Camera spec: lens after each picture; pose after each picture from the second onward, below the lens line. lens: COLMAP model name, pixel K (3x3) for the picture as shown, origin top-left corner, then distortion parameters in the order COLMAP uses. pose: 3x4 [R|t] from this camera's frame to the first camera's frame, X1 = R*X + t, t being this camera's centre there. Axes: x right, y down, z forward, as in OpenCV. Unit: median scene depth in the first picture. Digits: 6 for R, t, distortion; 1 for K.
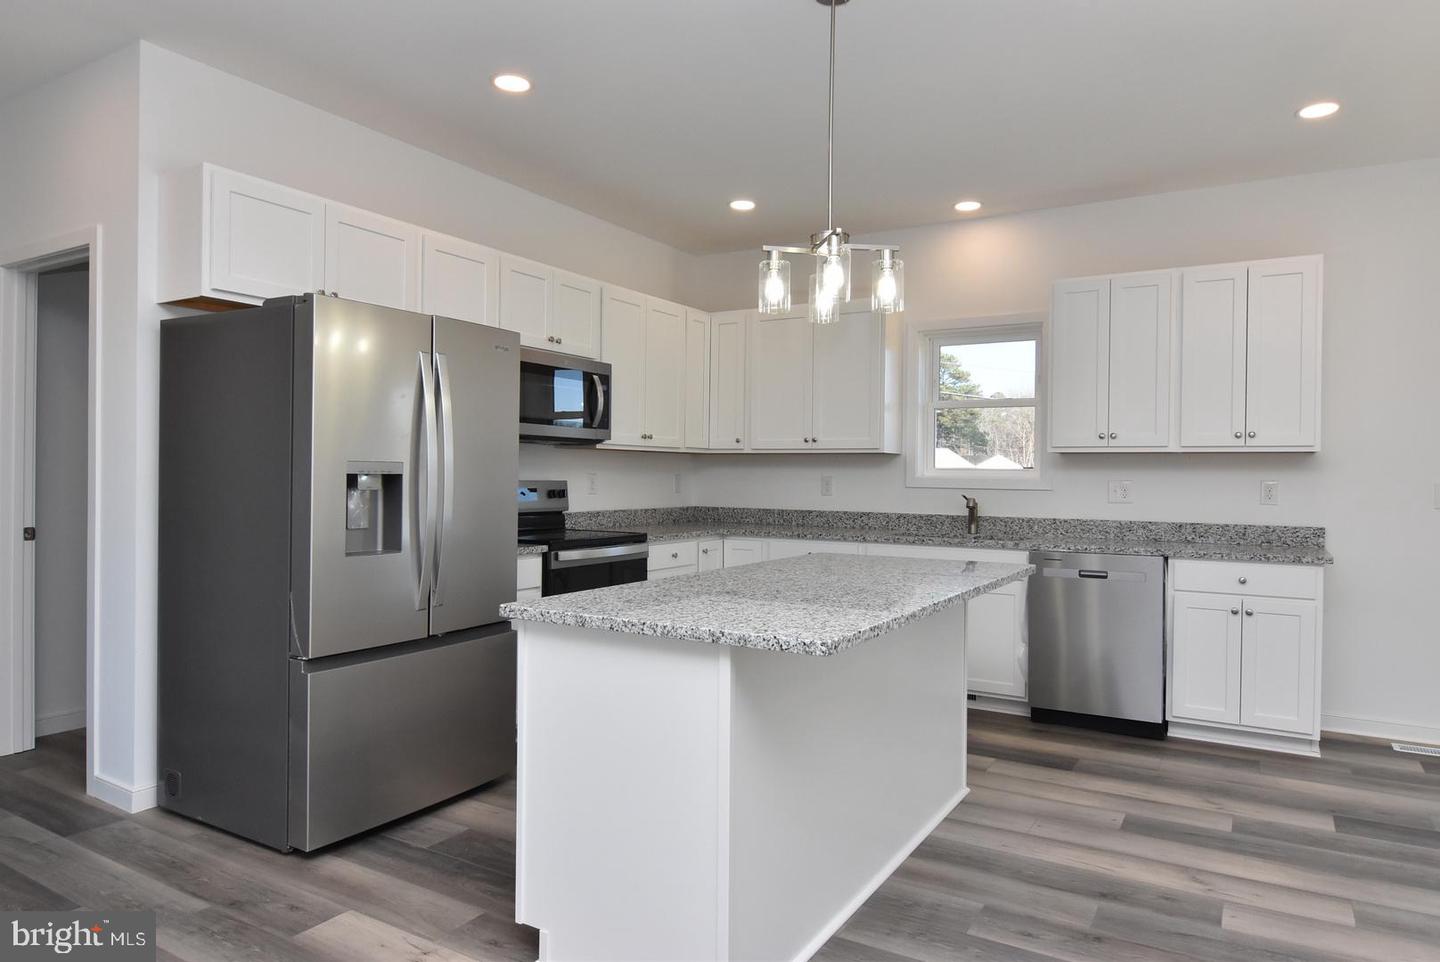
lens RADIAL K [[901.8, 0, 724.2], [0, 901.8, 480.7], [0, 0, 1]] dist [0.005196, -0.013458]
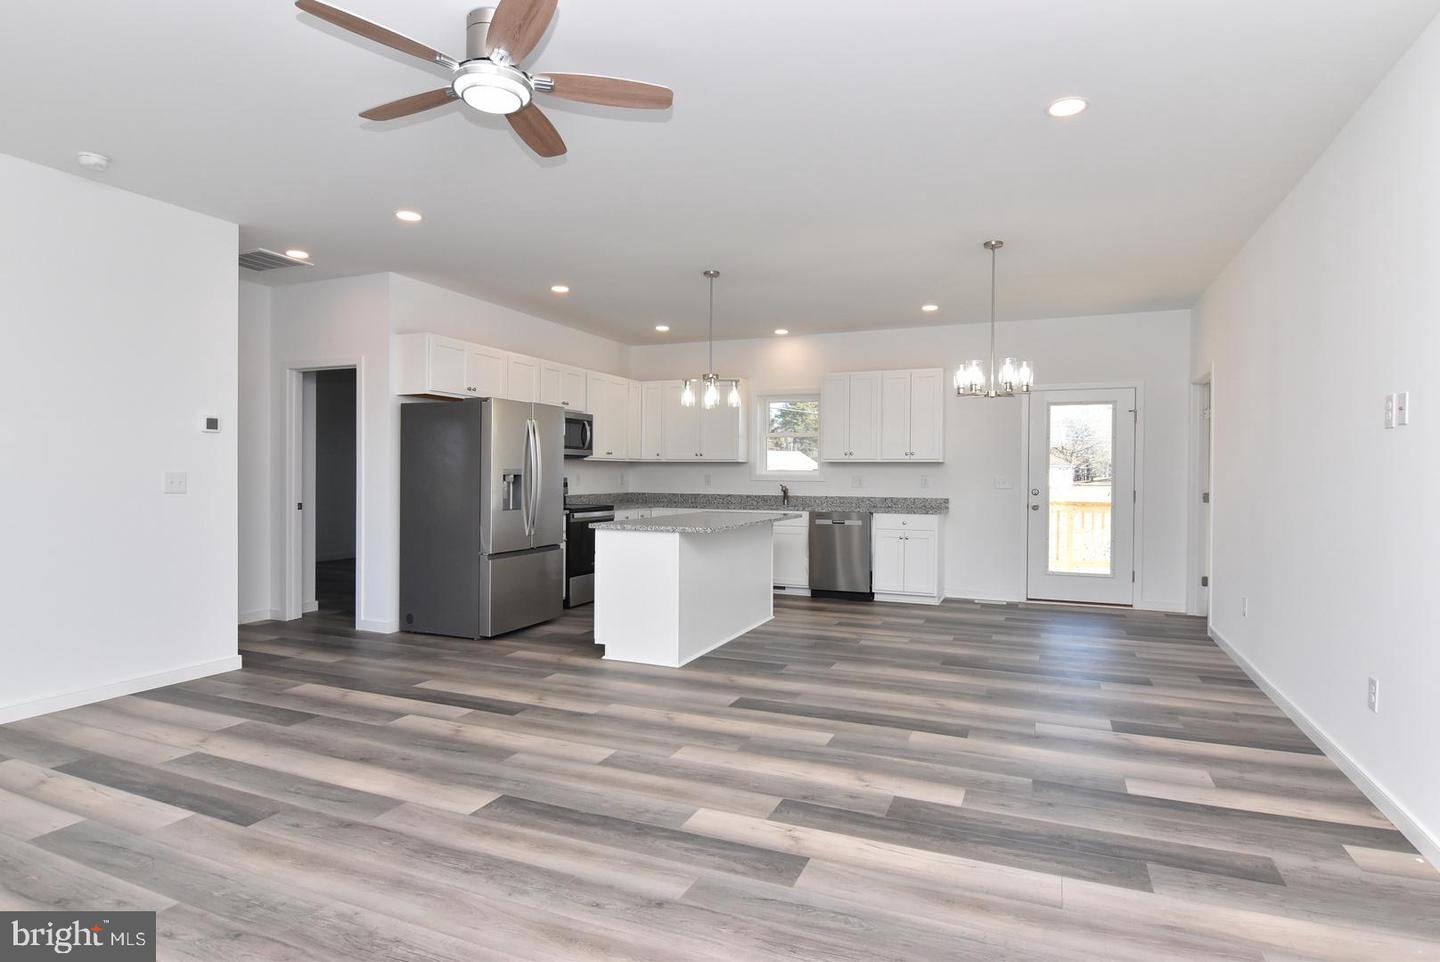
lens RADIAL K [[764.8, 0, 724.2], [0, 764.8, 479.8], [0, 0, 1]] dist [-0.003458, -0.012228]
pose [[0.990254, -0.005354, 0.139172, -0.095845], [0.005030, 0.999984, 0.002681, 0.002142], [-0.139184, -0.001955, 0.990265, -0.741780]]
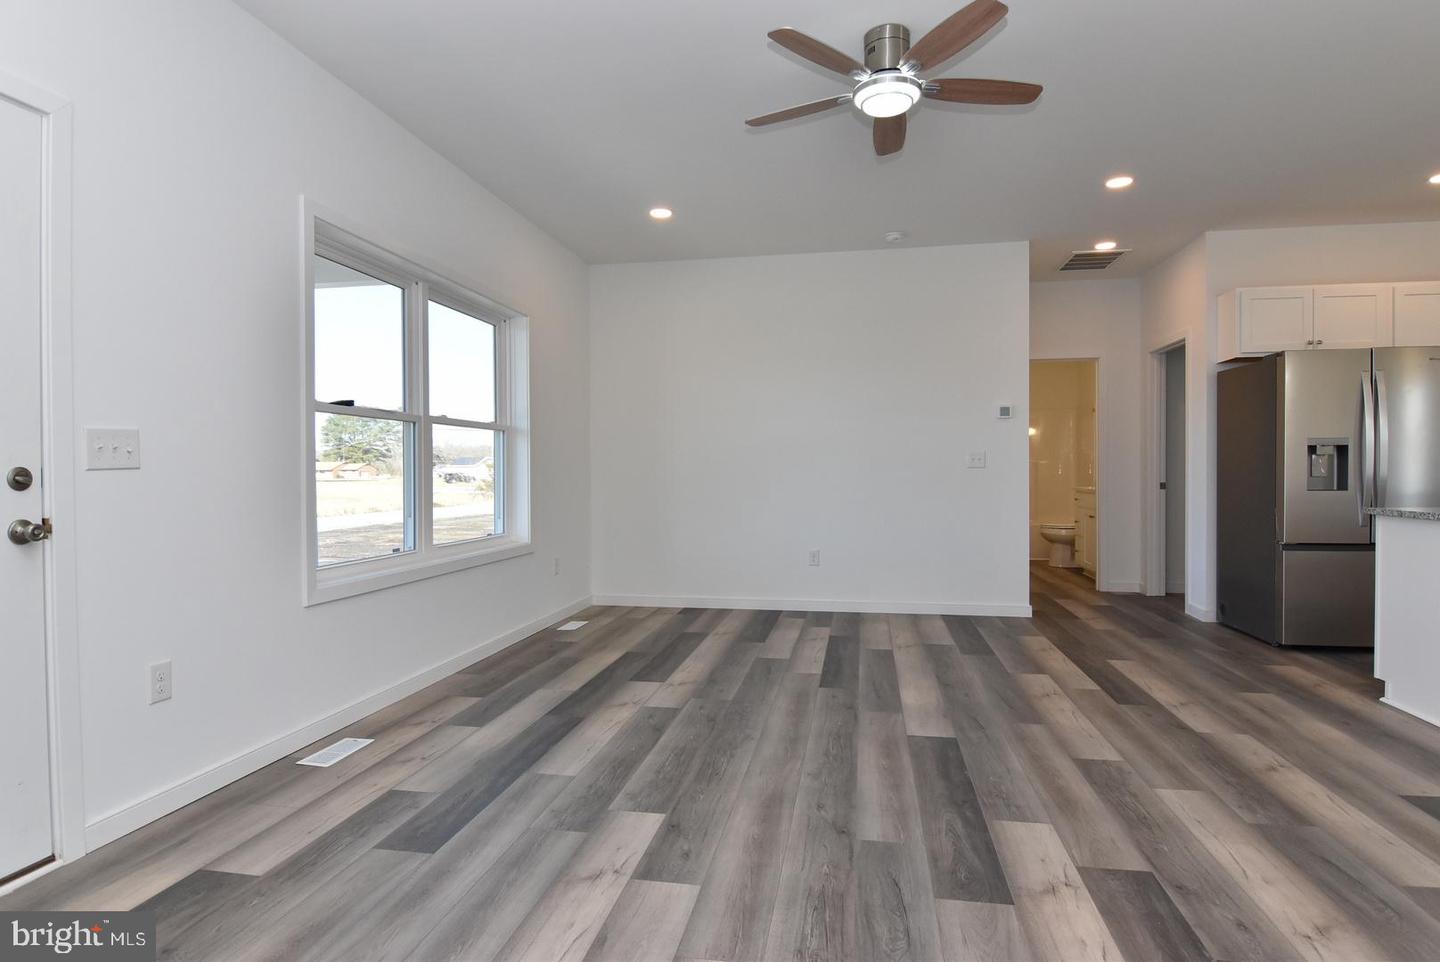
lens RADIAL K [[764.8, 0, 725.1], [0, 764.8, 479.5], [0, 0, 1]] dist [-0.003458, -0.012228]
pose [[0.351131, -0.002900, -0.936322, 0.447307], [0.003441, 0.999992, -0.001807, 0.044250], [0.936320, -0.002587, 0.351138, -0.473924]]
